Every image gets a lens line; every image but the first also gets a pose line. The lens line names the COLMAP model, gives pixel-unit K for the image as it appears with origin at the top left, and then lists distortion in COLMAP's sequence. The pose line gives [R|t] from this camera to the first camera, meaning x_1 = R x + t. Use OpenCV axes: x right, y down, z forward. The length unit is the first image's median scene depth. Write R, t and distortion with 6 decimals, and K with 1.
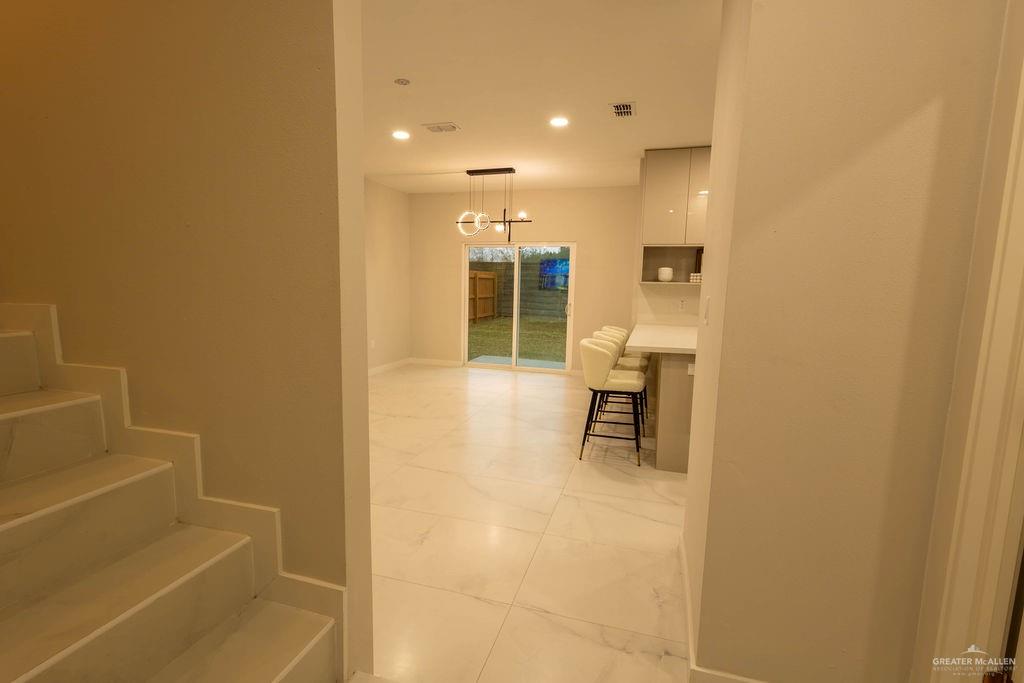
lens RADIAL K [[488.3, 0, 499.7], [0, 488.3, 342.8], [0, 0, 1]] dist [0.001256, 0.000464]
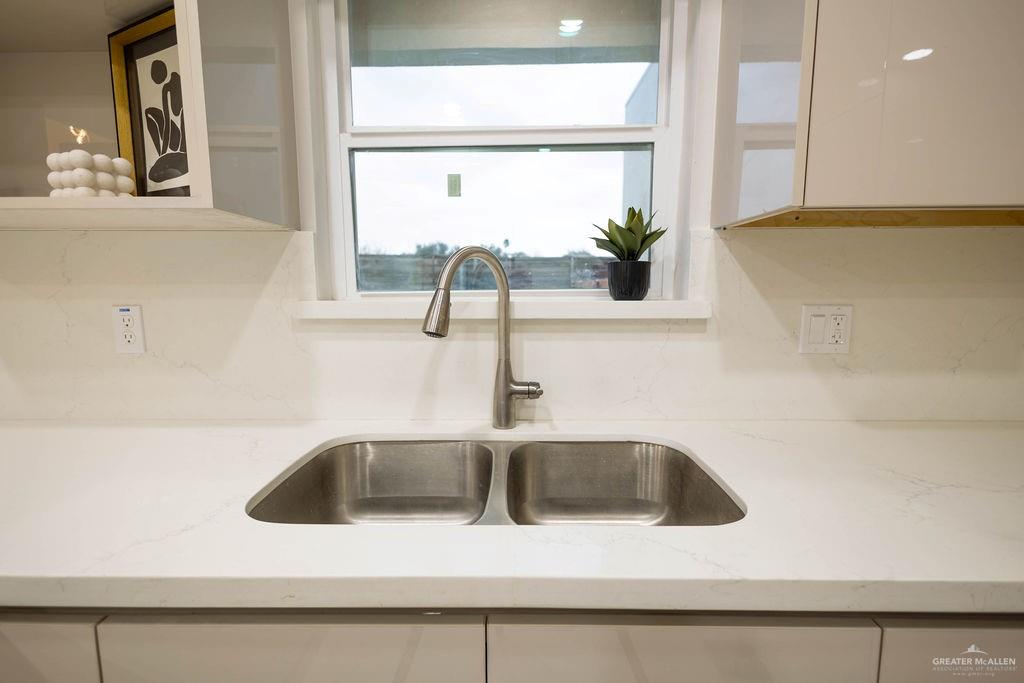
lens RADIAL K [[467.0, 0, 512.0], [0, 467.0, 341.5], [0, 0, 1]] dist [0.003629, -0.000769]
pose [[0.962394, -0.056008, 0.265820, 0.437244], [0.057350, 0.998350, 0.002716, -0.055917], [-0.265534, 0.012631, 0.964019, 0.690047]]
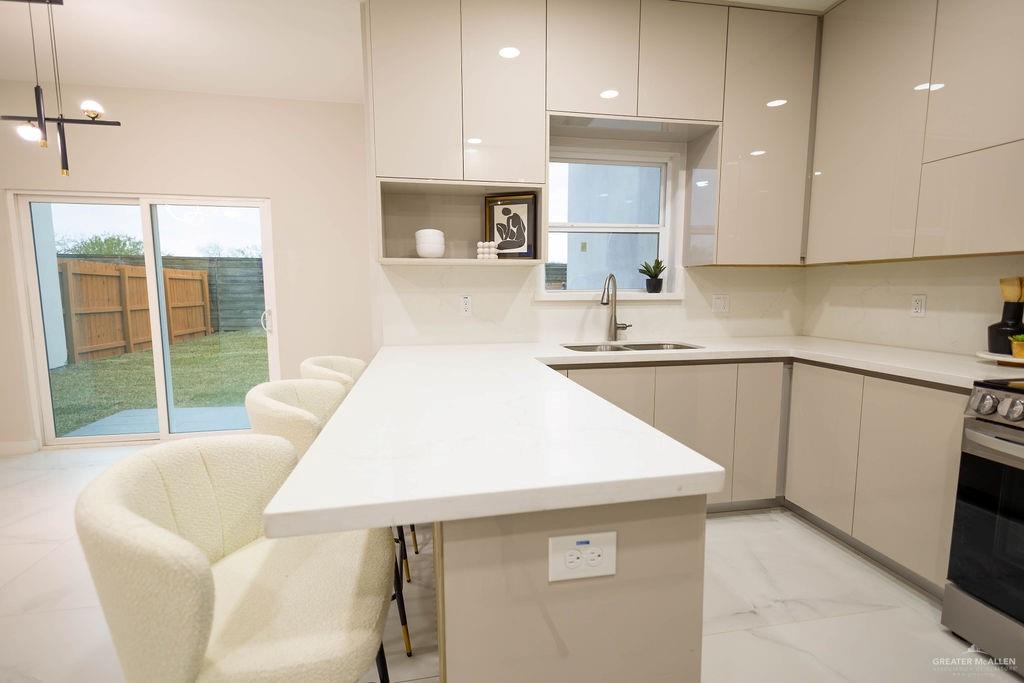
lens RADIAL K [[488.3, 0, 499.7], [0, 488.3, 342.8], [0, 0, 1]] dist [0.001256, 0.000464]
pose [[0.892506, -0.077093, 0.444398, 0.155744], [0.079702, 0.996736, 0.012842, -0.036524], [-0.443938, 0.023958, 0.895737, 0.470173]]
